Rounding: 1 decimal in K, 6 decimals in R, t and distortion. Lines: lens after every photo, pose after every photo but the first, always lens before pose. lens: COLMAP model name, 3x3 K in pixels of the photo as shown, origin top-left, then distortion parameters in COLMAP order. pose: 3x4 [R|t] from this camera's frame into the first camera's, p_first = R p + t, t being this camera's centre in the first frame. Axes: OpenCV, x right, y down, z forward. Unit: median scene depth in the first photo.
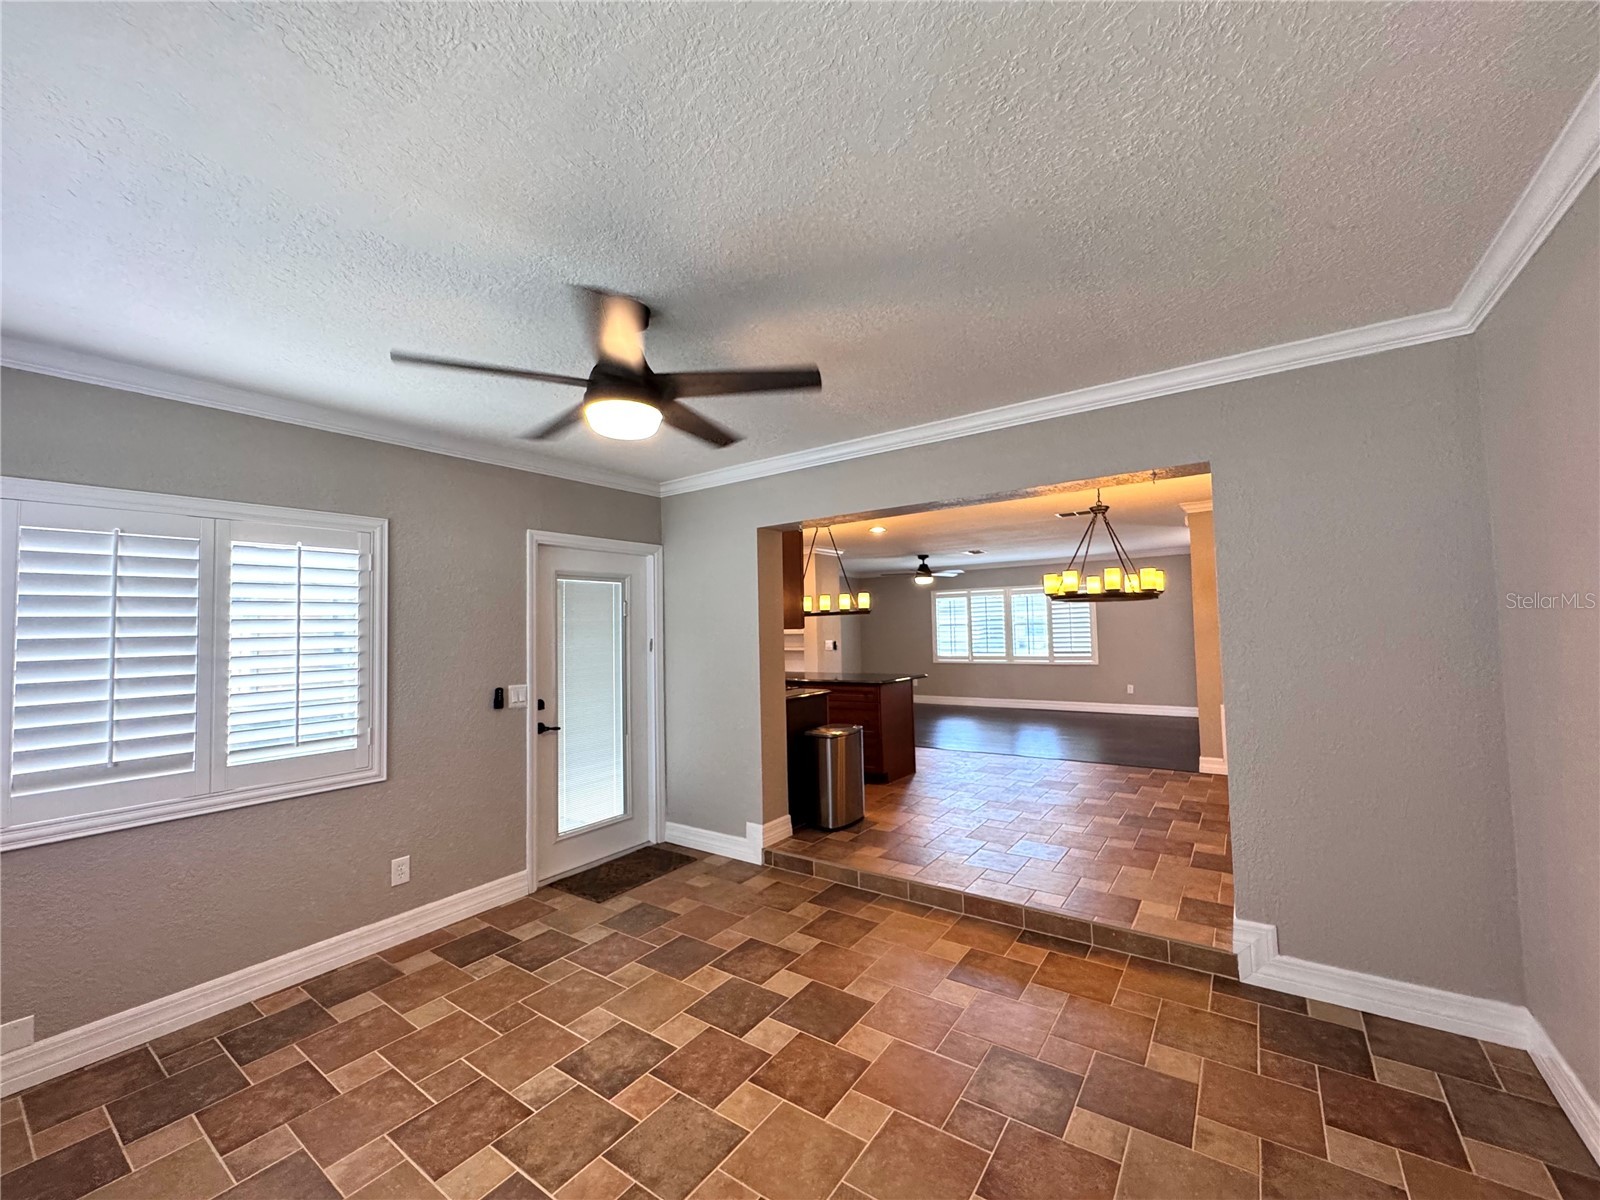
lens RADIAL K [[637.4, 0, 802.2], [0, 637.4, 600.4], [0, 0, 1]] dist [-0.001576, 0.000145]
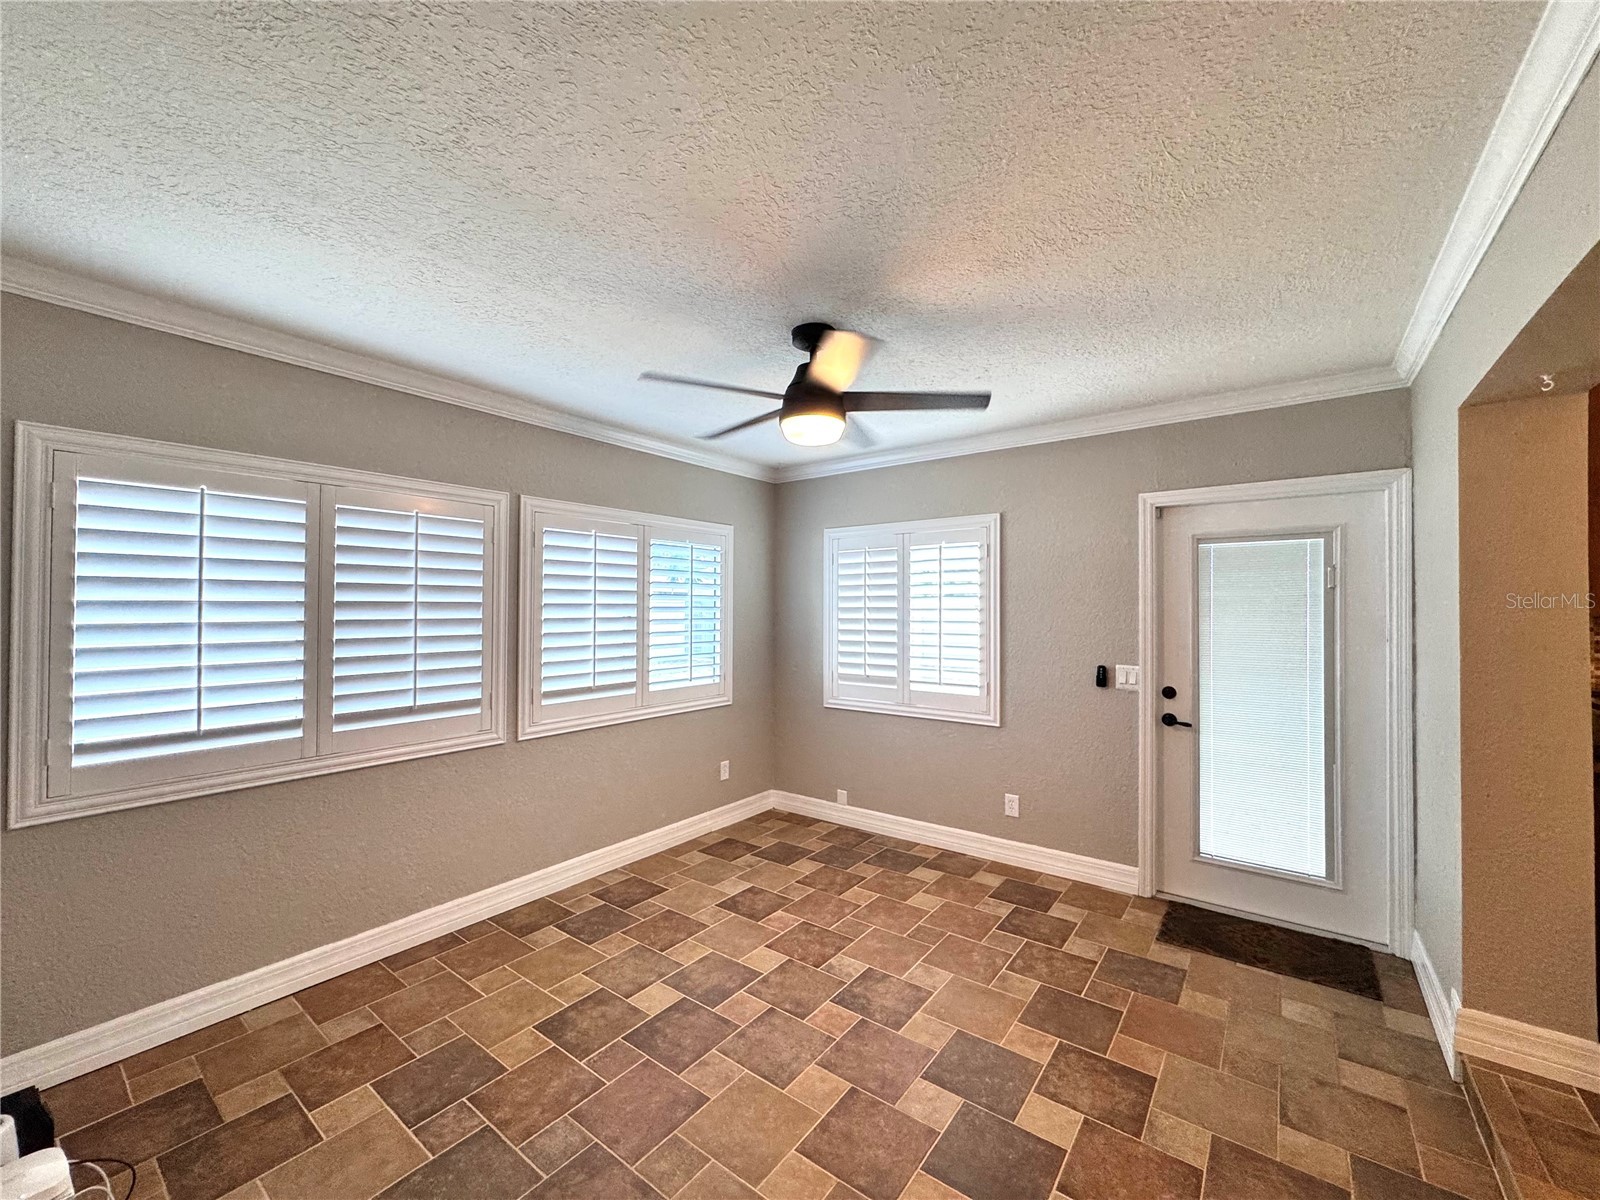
lens RADIAL K [[637.4, 0, 802.2], [0, 637.4, 600.4], [0, 0, 1]] dist [-0.001576, 0.000145]
pose [[-0.030235, 0.010353, -0.999489, 0.575844], [0.042964, 0.999036, 0.009049, 0.011052], [0.998619, -0.042668, -0.030651, 0.658659]]
